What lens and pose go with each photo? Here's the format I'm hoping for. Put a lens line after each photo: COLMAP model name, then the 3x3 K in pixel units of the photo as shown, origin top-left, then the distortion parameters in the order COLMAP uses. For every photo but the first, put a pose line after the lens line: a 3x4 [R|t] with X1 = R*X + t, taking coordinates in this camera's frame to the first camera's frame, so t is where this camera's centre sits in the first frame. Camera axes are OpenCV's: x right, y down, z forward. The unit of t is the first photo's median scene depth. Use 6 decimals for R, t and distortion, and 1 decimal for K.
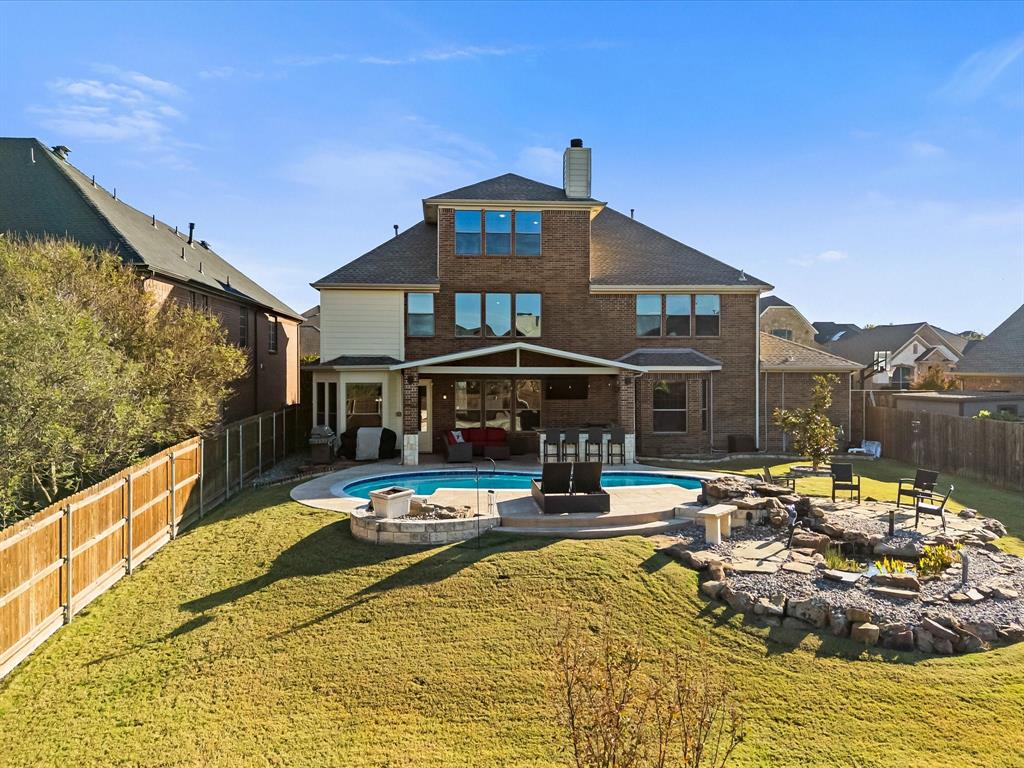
lens RADIAL K [[870.3, 0, 512.0], [0, 870.3, 384.0], [0, 0, 1]] dist [0.020605, -0.001079]
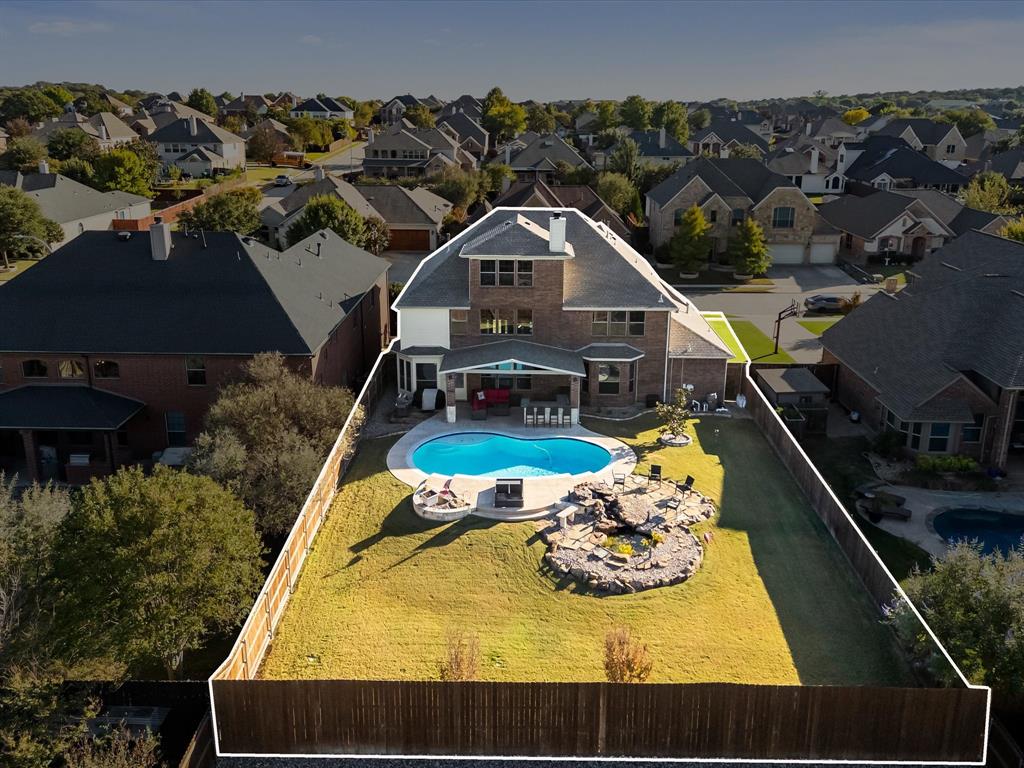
lens RADIAL K [[870.3, 0, 512.0], [0, 870.3, 384.0], [0, 0, 1]] dist [0.020605, -0.001079]
pose [[0.994523, 0.038851, -0.097027, 0.173490], [-0.007576, 0.952700, 0.303819, -0.510351], [0.104241, -0.301420, 0.947776, -0.642614]]
